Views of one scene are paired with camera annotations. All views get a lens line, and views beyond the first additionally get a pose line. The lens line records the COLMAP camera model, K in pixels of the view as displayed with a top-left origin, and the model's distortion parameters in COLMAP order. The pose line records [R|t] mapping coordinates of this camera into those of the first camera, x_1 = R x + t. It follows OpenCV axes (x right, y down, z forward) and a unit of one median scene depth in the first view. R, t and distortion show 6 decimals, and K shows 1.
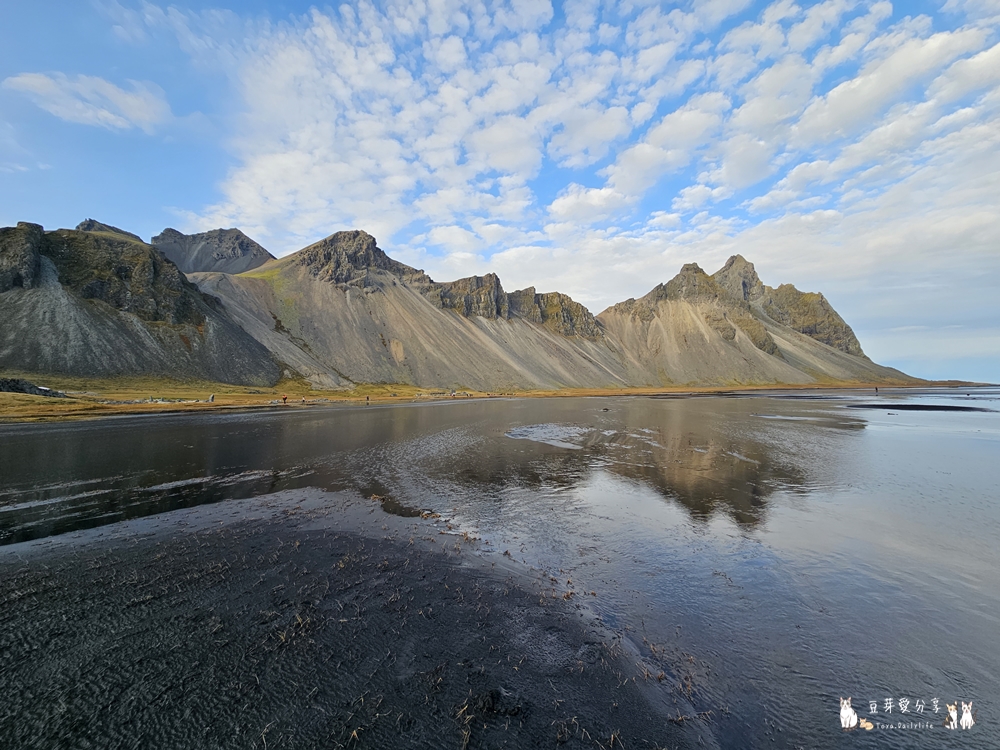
lens RADIAL K [[408.7, 0, 498.0], [0, 408.7, 374.7], [0, 0, 1]] dist [-0.000691, -0.000041]
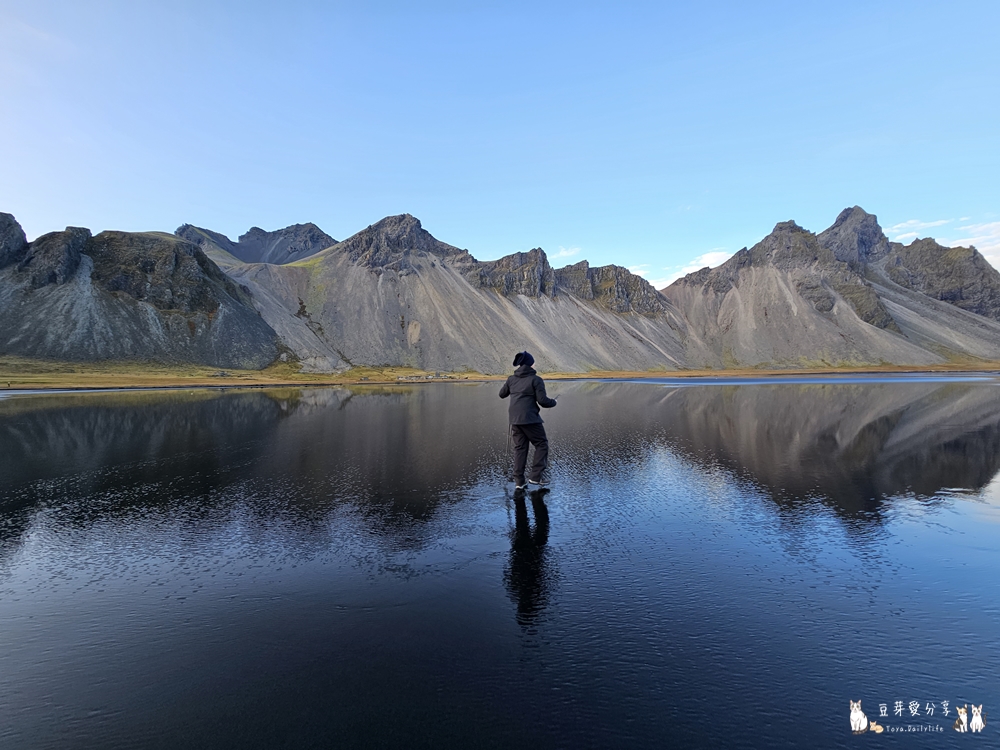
lens RADIAL K [[409.0, 0, 499.0], [0, 409.0, 373.8], [0, 0, 1]] dist [-0.001922, 0.000446]
pose [[0.974543, 0.002117, -0.224189, 0.118302], [0.007257, 0.999134, 0.040980, 0.000858], [0.224081, -0.041563, 0.973684, 0.057530]]
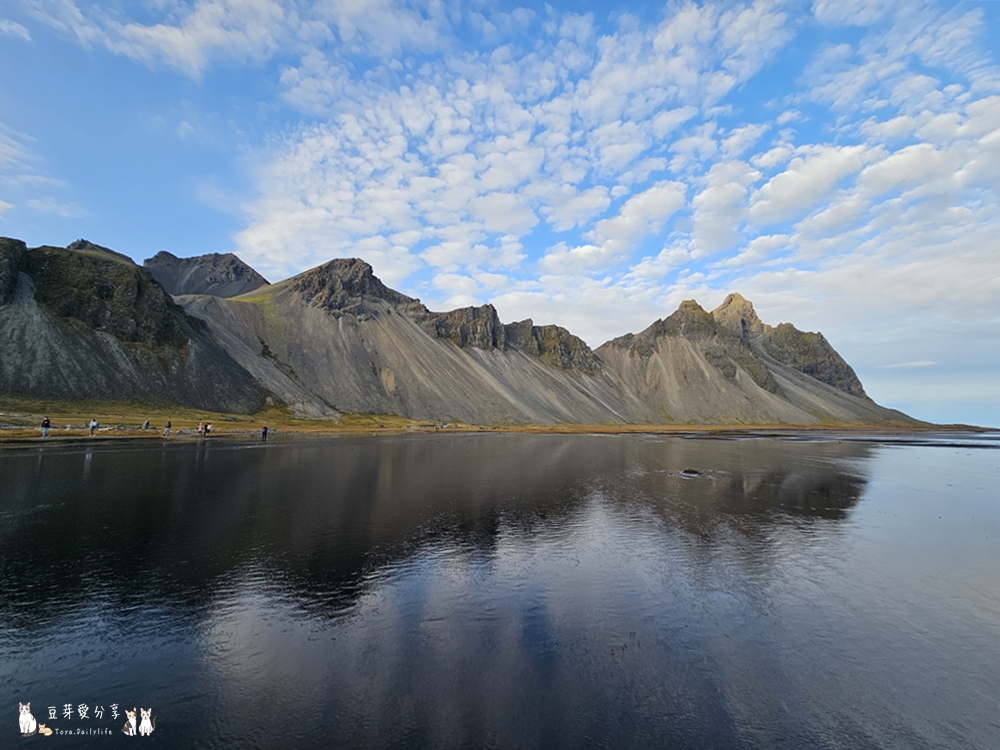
lens RADIAL K [[416.5, 0, 498.0], [0, 416.5, 375.0], [0, 0, 1]] dist [-0.000649, 0.000176]
pose [[0.999657, 0.024319, 0.009703, 0.001455], [-0.023478, 0.996595, -0.079044, 0.000627], [-0.011592, 0.078789, 0.996824, 0.012717]]
